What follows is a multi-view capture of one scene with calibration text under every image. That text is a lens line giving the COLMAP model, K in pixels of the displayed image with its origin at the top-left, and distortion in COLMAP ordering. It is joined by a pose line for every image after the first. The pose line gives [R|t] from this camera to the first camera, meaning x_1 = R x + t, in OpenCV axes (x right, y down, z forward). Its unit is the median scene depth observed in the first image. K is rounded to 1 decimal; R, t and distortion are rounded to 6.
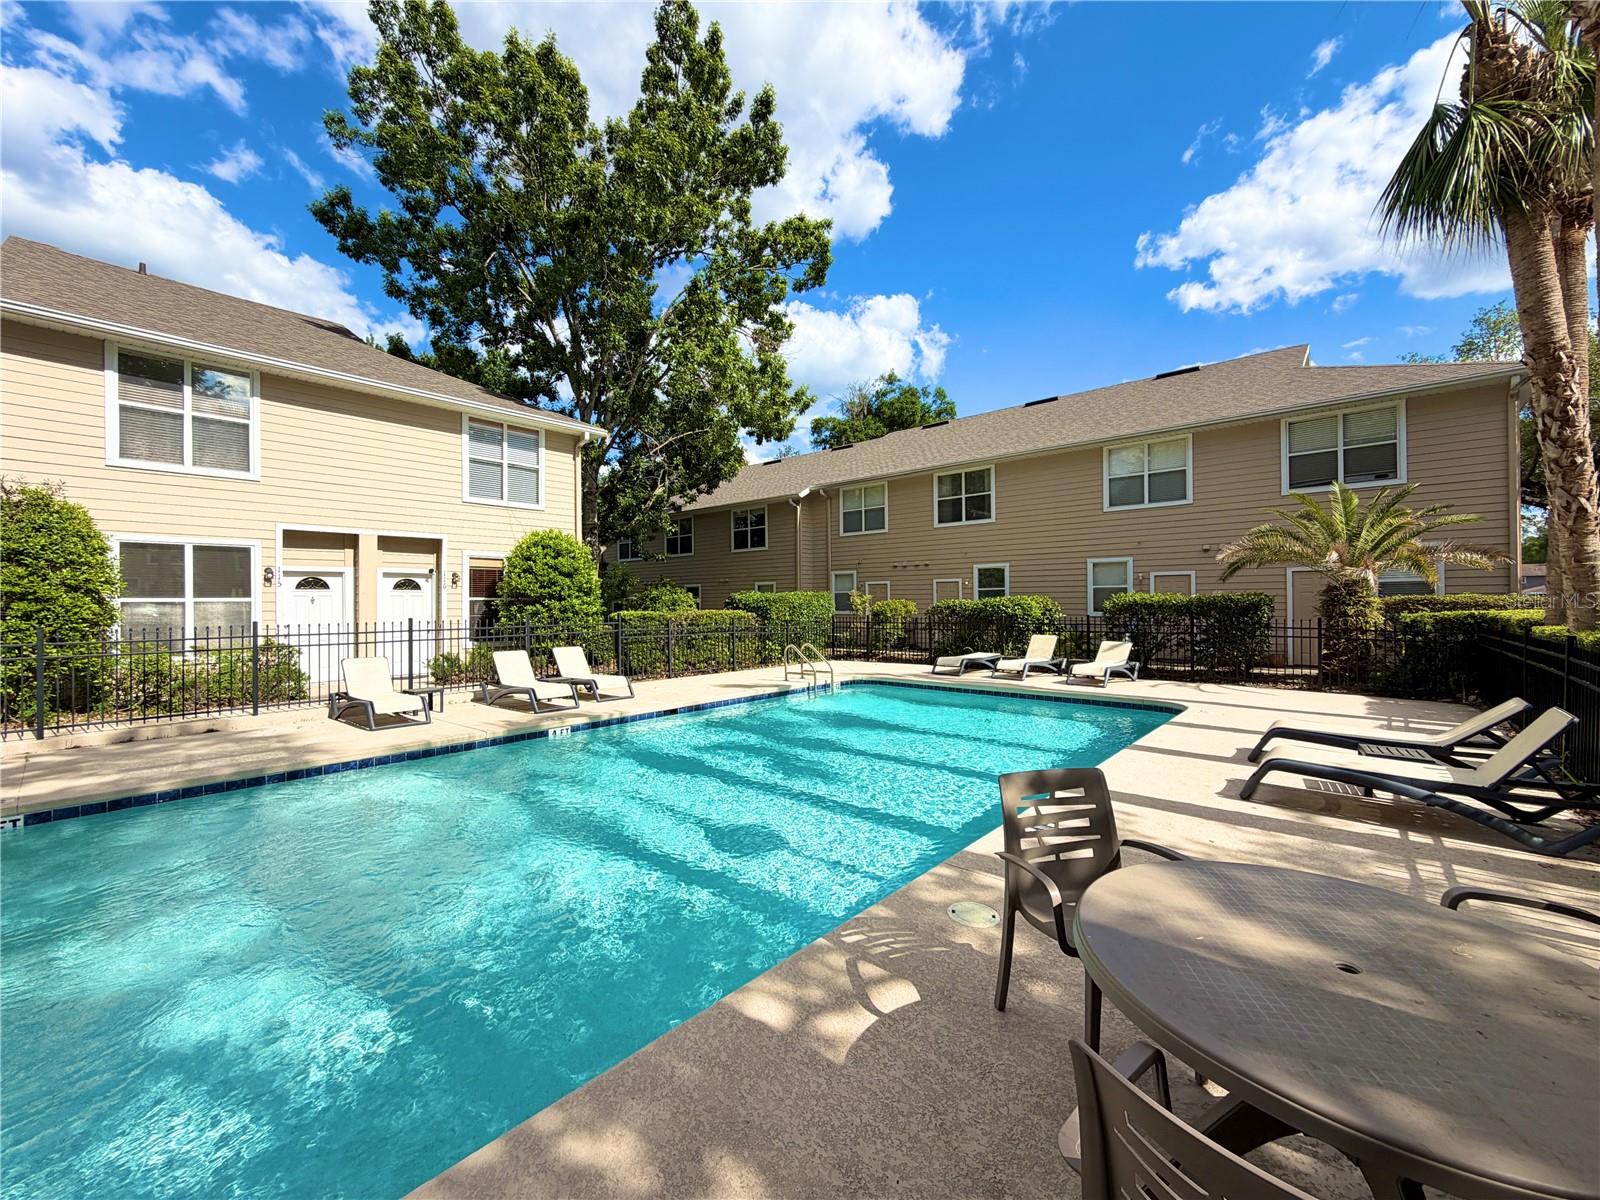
lens RADIAL K [[637.7, 0, 794.3], [0, 637.7, 599.4], [0, 0, 1]] dist [-0.001726, 0.000749]
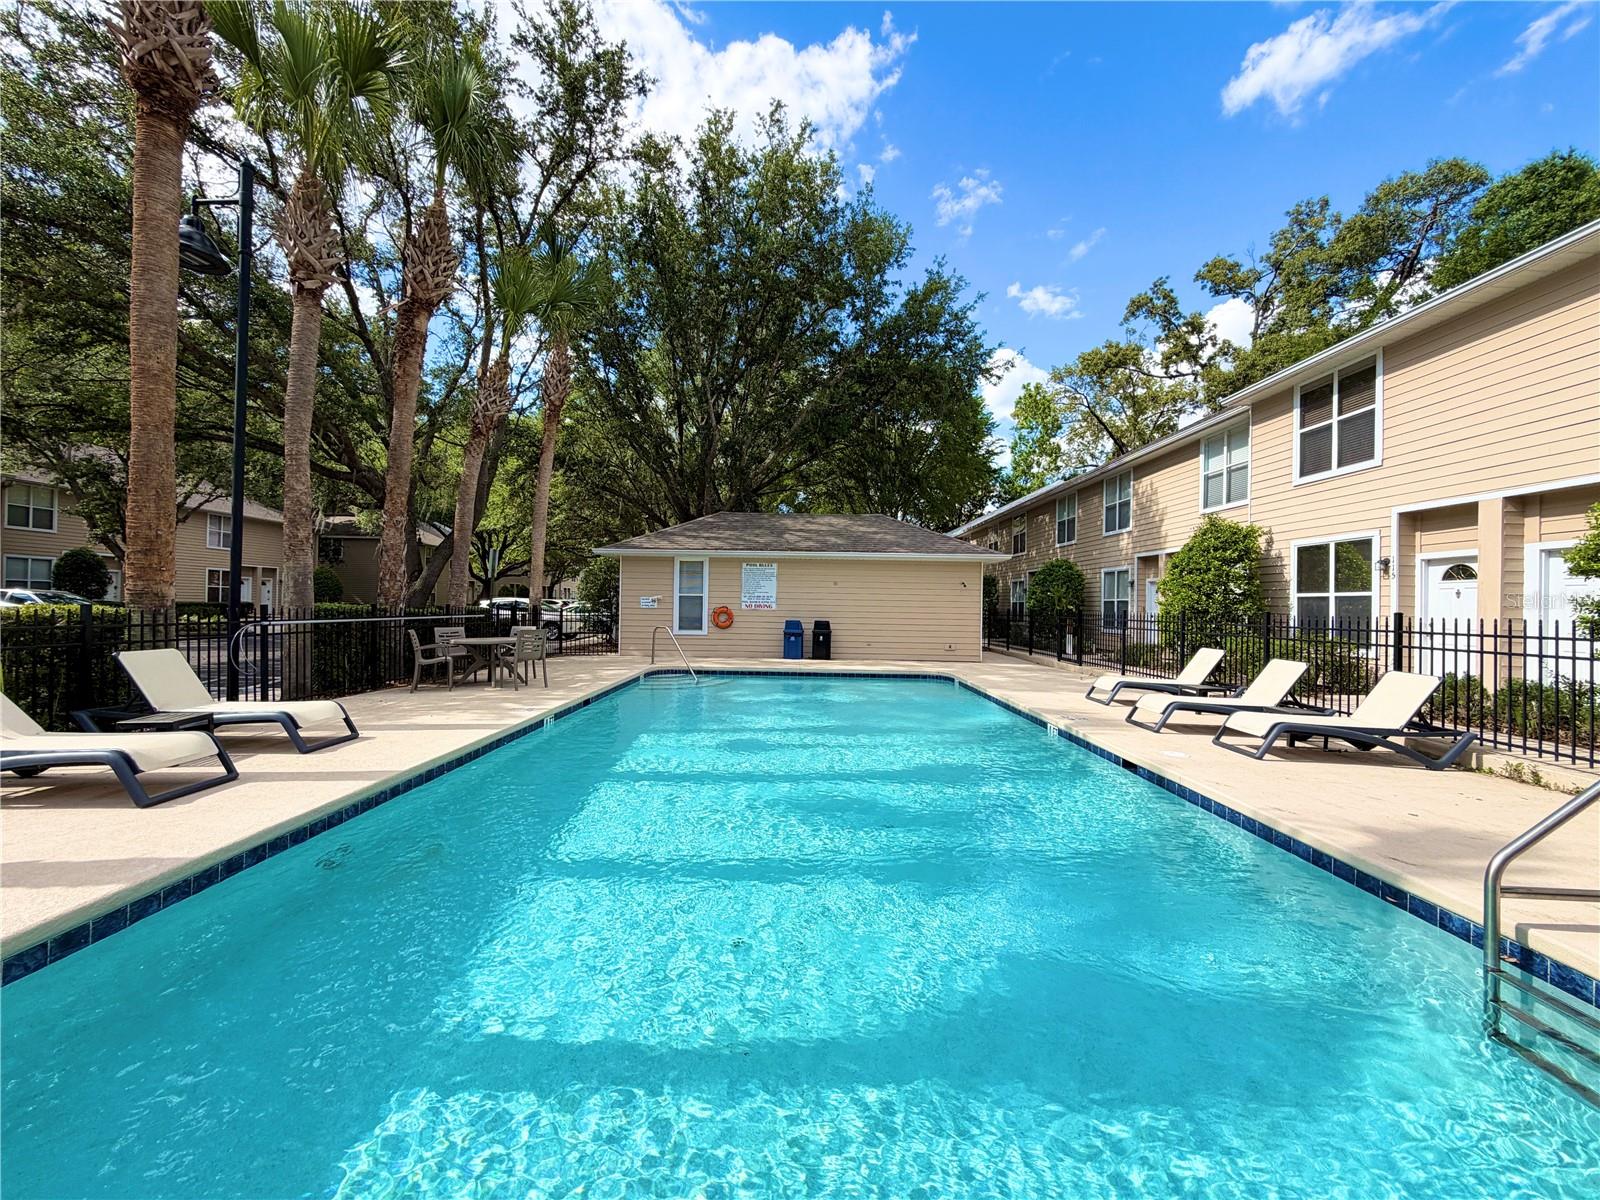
lens RADIAL K [[637.7, 0, 794.3], [0, 637.7, 599.4], [0, 0, 1]] dist [-0.001726, 0.000749]
pose [[-0.738554, -0.014516, -0.674038, 0.418250], [-0.009560, 0.999893, -0.011059, 0.027279], [0.674126, -0.001724, -0.738614, 1.111680]]
